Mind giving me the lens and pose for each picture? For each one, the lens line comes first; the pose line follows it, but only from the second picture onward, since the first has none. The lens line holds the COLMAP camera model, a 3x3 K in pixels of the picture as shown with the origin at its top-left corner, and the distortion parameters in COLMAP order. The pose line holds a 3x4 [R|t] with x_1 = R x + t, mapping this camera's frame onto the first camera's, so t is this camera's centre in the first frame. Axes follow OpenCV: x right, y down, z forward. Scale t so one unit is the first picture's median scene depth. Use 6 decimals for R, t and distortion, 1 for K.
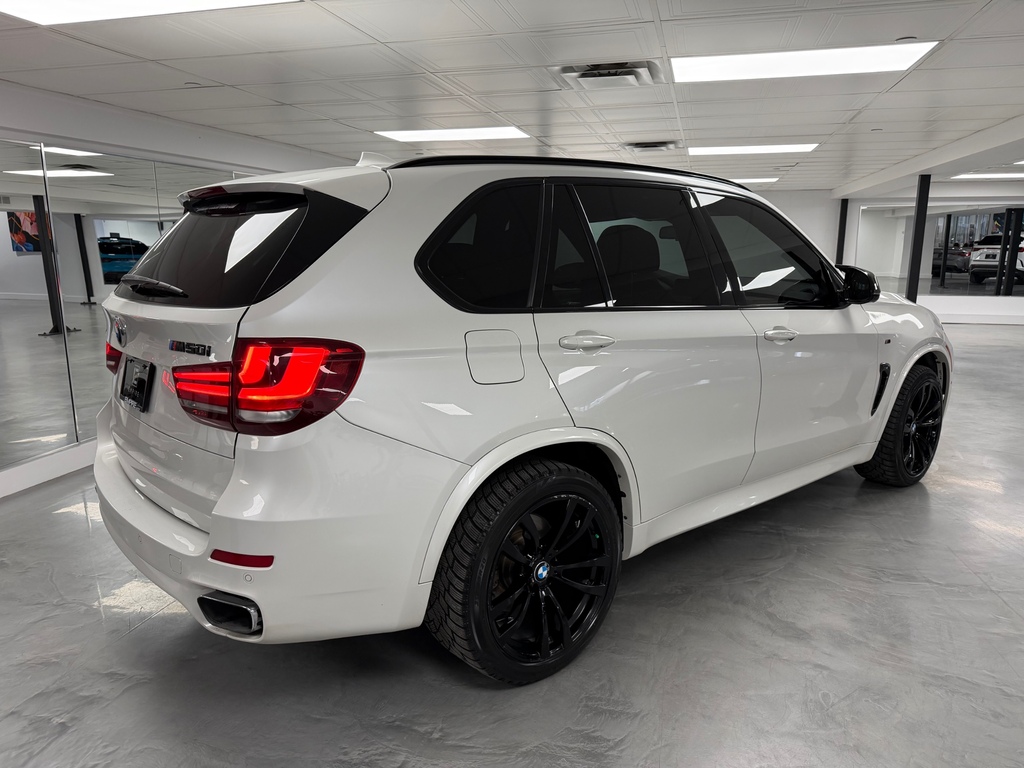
lens RADIAL K [[750.9, 0, 507.3], [0, 750.9, 386.6], [0, 0, 1]] dist [0.030667, -0.053733]
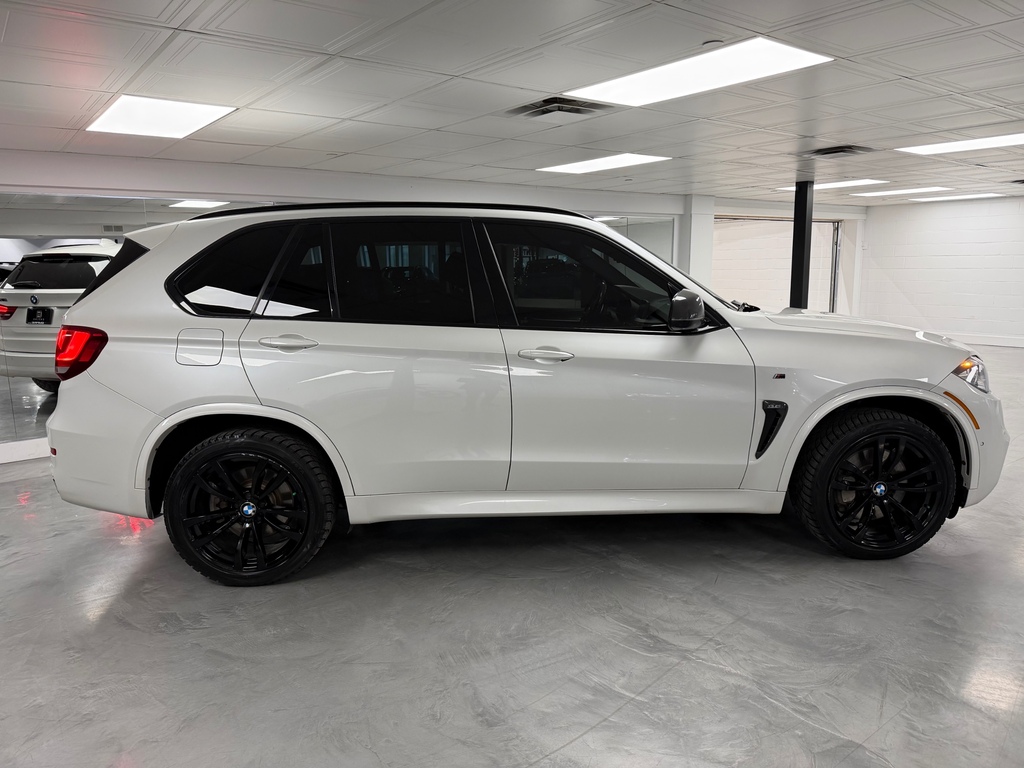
lens RADIAL K [[723.2, 0, 512.6], [0, 723.2, 378.9], [0, 0, 1]] dist [0.041342, -0.000762]
pose [[0.795669, 0.086379, -0.599540, 0.815734], [-0.105221, 0.994442, 0.003632, -0.029543], [0.596522, 0.060194, 0.800336, 0.149853]]
